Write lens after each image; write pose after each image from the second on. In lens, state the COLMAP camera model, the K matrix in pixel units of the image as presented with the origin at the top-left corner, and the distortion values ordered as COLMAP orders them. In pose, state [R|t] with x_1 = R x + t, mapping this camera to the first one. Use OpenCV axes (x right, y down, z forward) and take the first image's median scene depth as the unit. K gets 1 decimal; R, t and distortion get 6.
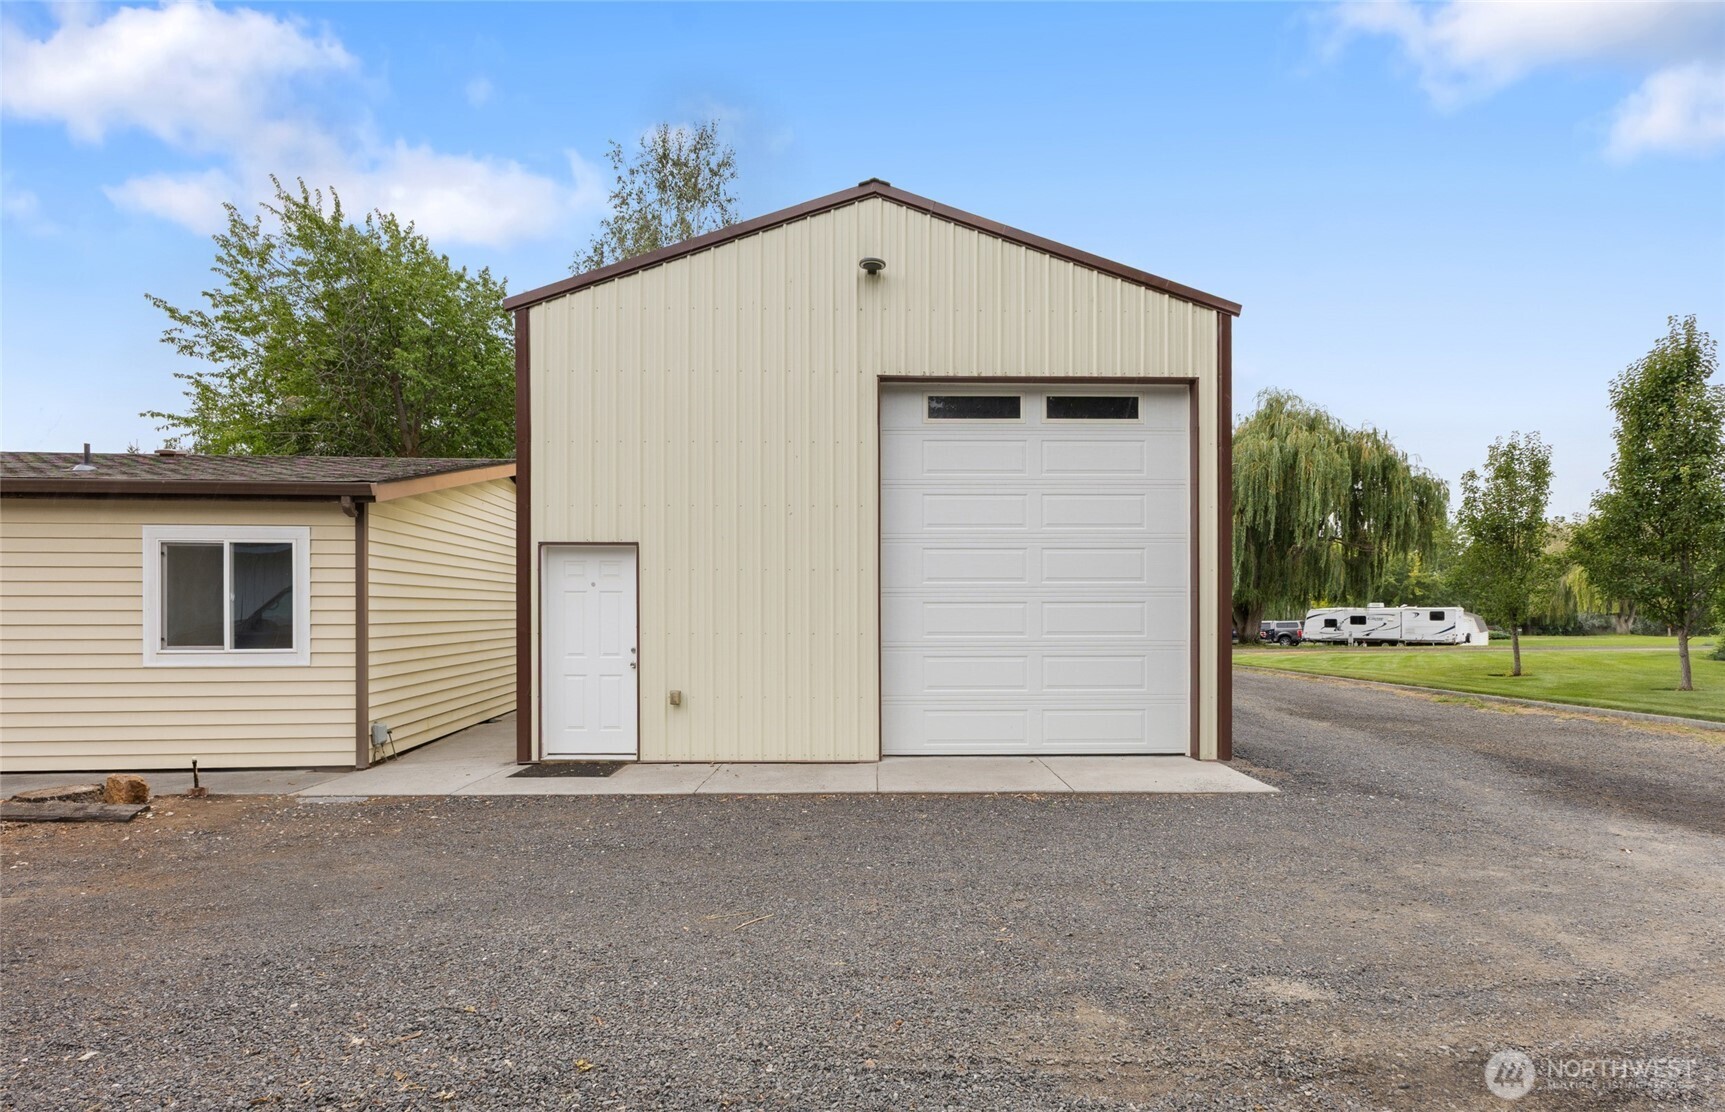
lens RADIAL K [[850.3, 0, 861.3], [0, 850.3, 610.1], [0, 0, 1]] dist [-0.002472, -0.000539]
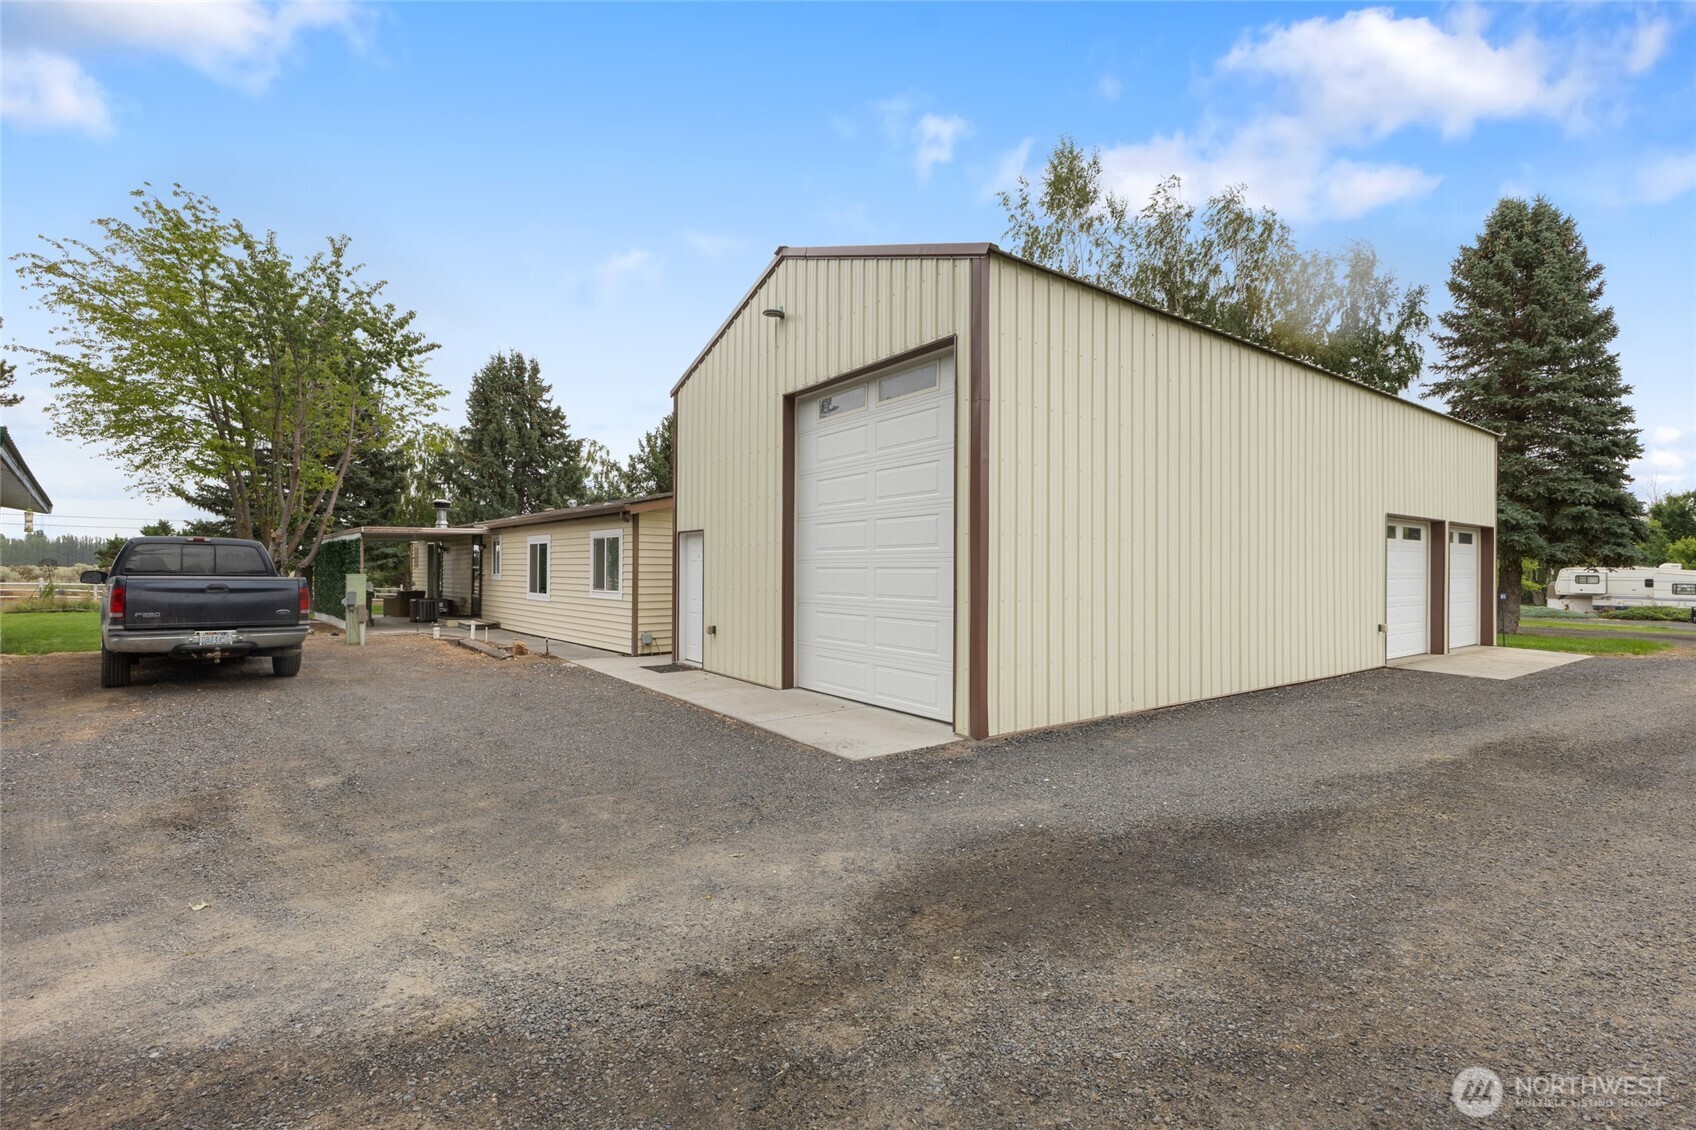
lens RADIAL K [[763.0, 0, 850.4], [0, 763.0, 566.0], [0, 0, 1]] dist [-0.010007, -0.000143]
pose [[0.571236, -0.000647, -0.820786, 1.045863], [-0.004242, 0.999984, -0.003741, -0.008180], [0.820775, 0.005619, 0.571224, 0.415279]]
